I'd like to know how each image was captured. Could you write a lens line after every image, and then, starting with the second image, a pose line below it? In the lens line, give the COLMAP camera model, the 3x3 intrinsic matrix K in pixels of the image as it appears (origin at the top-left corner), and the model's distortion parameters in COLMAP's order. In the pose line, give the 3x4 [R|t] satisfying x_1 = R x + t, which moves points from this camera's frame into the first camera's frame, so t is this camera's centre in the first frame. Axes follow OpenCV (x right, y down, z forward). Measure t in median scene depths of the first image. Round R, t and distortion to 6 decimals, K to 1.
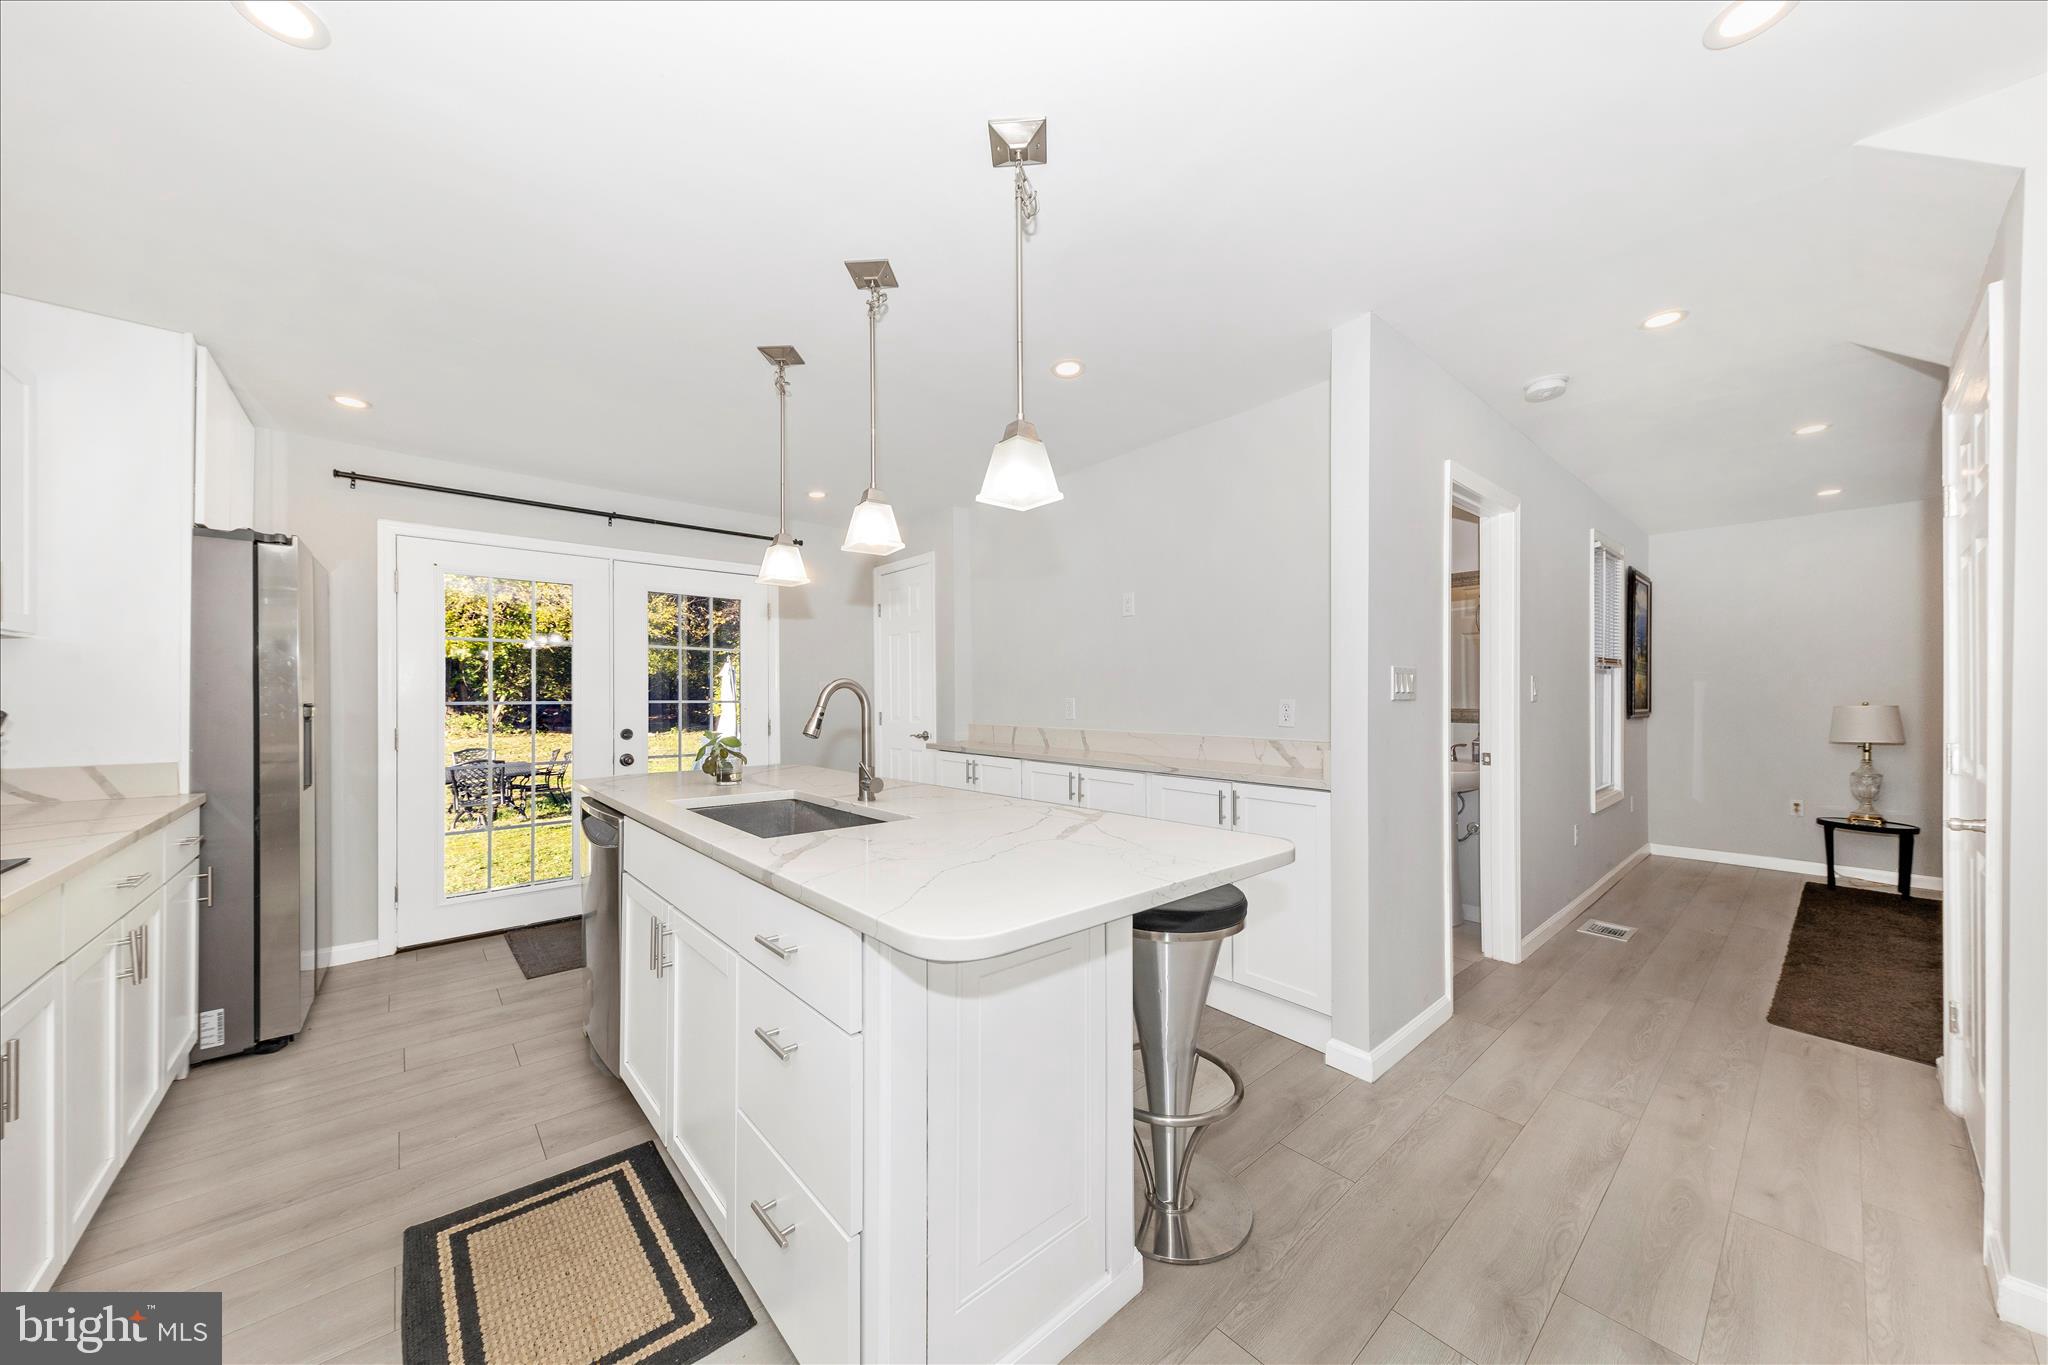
lens RADIAL K [[716.4, 0, 1036.3], [0, 716.4, 691.8], [0, 0, 1]] dist [0.002239, -0.000030]
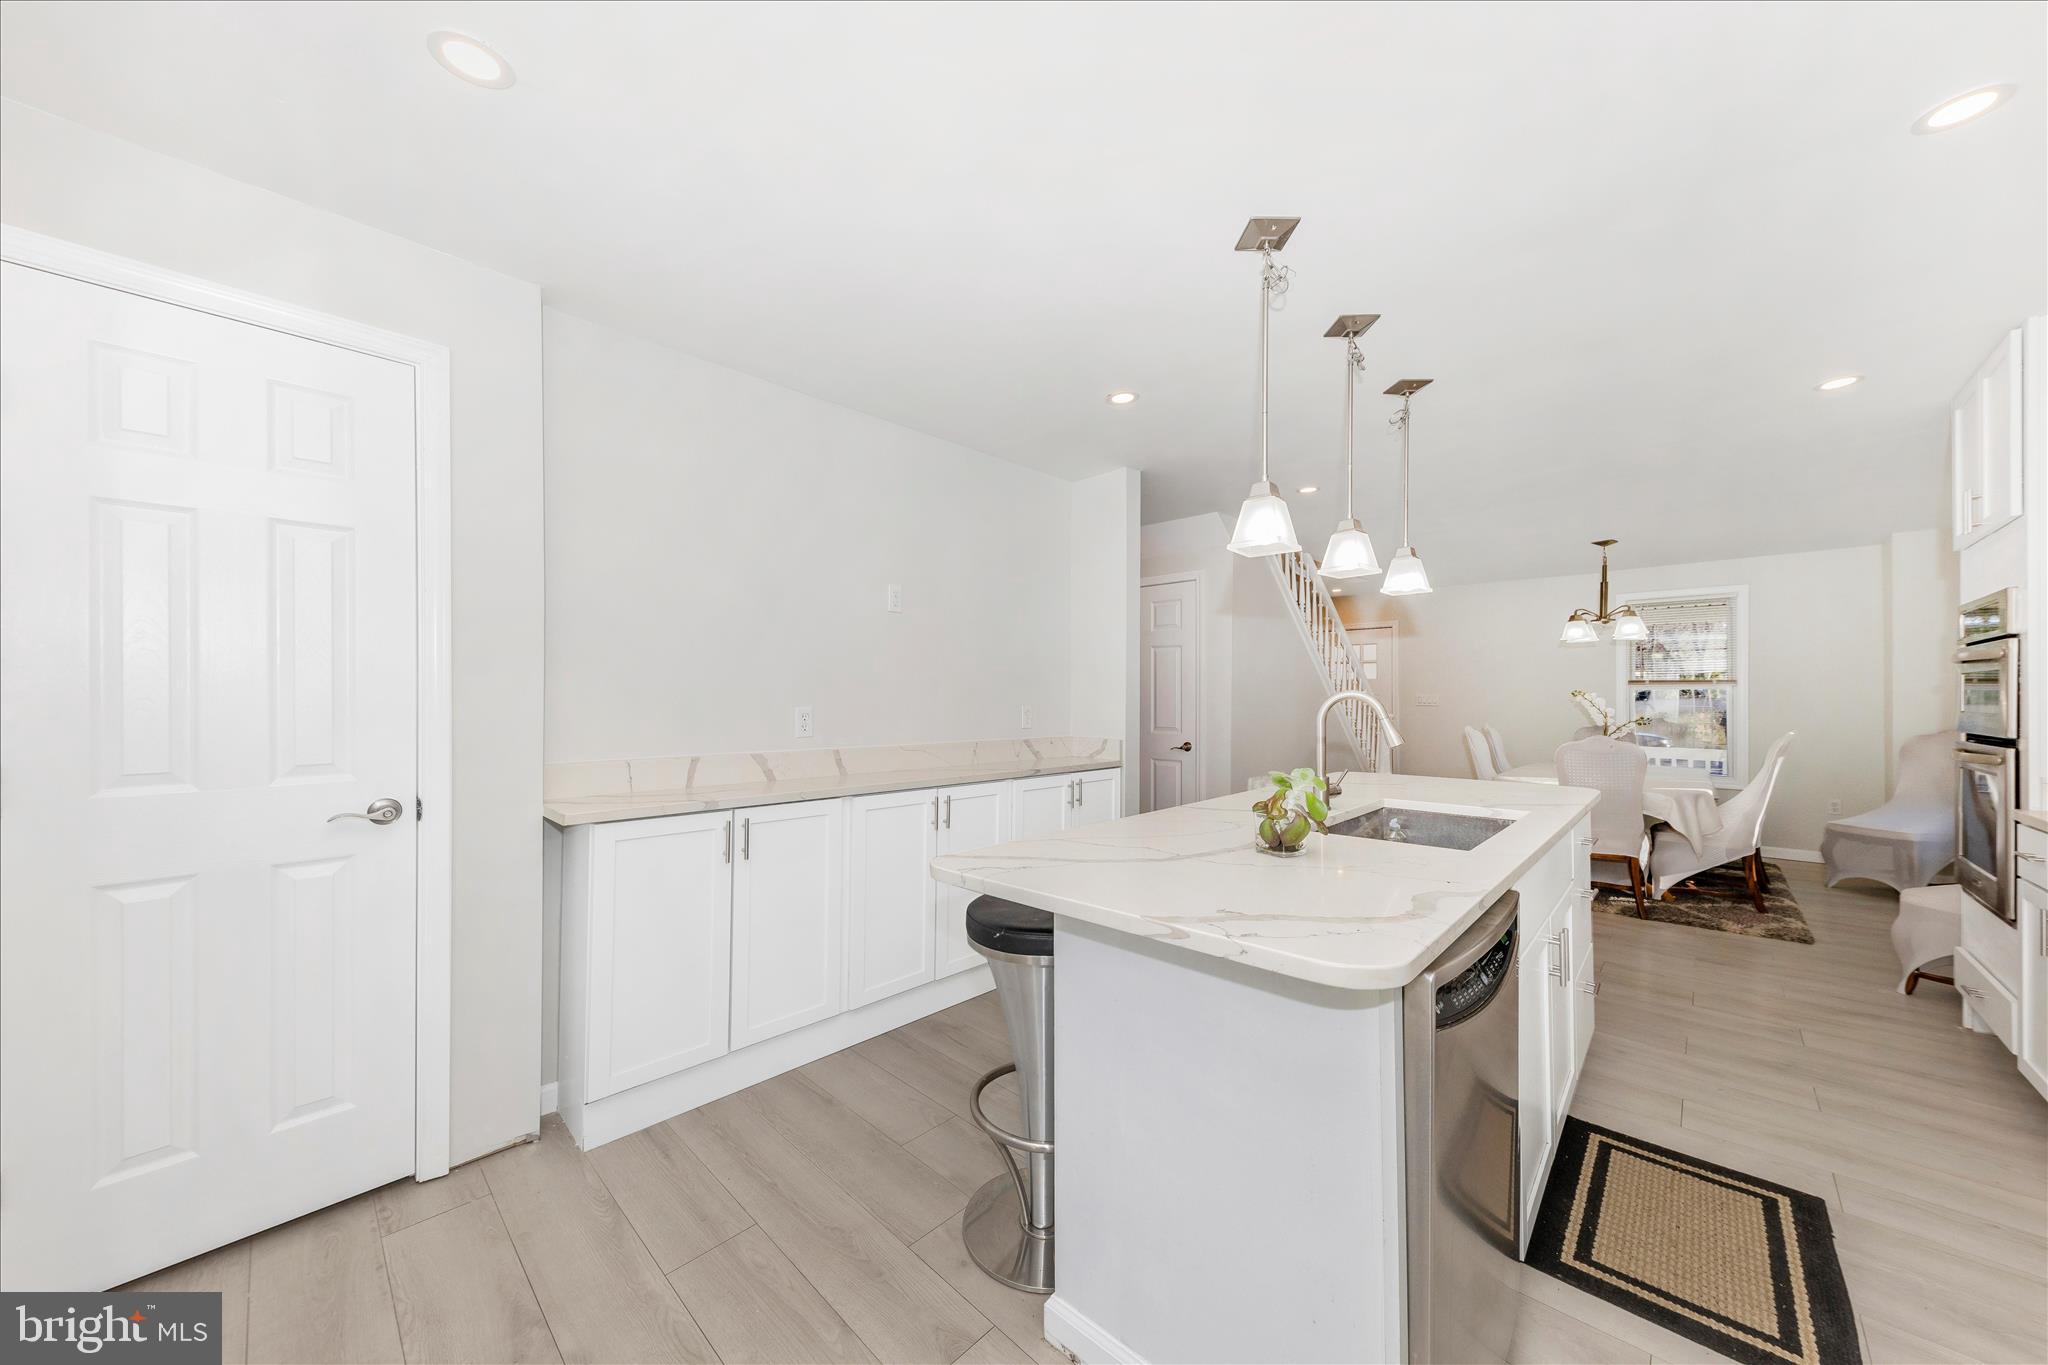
lens RADIAL K [[716.4, 0, 1031.8], [0, 716.4, 688.9], [0, 0, 1]] dist [0.002239, -0.000030]
pose [[-0.093218, 0.024540, 0.995343, -0.885432], [-0.000188, 0.999696, -0.024665, 0.011574], [-0.995646, -0.002487, -0.093185, 1.104549]]
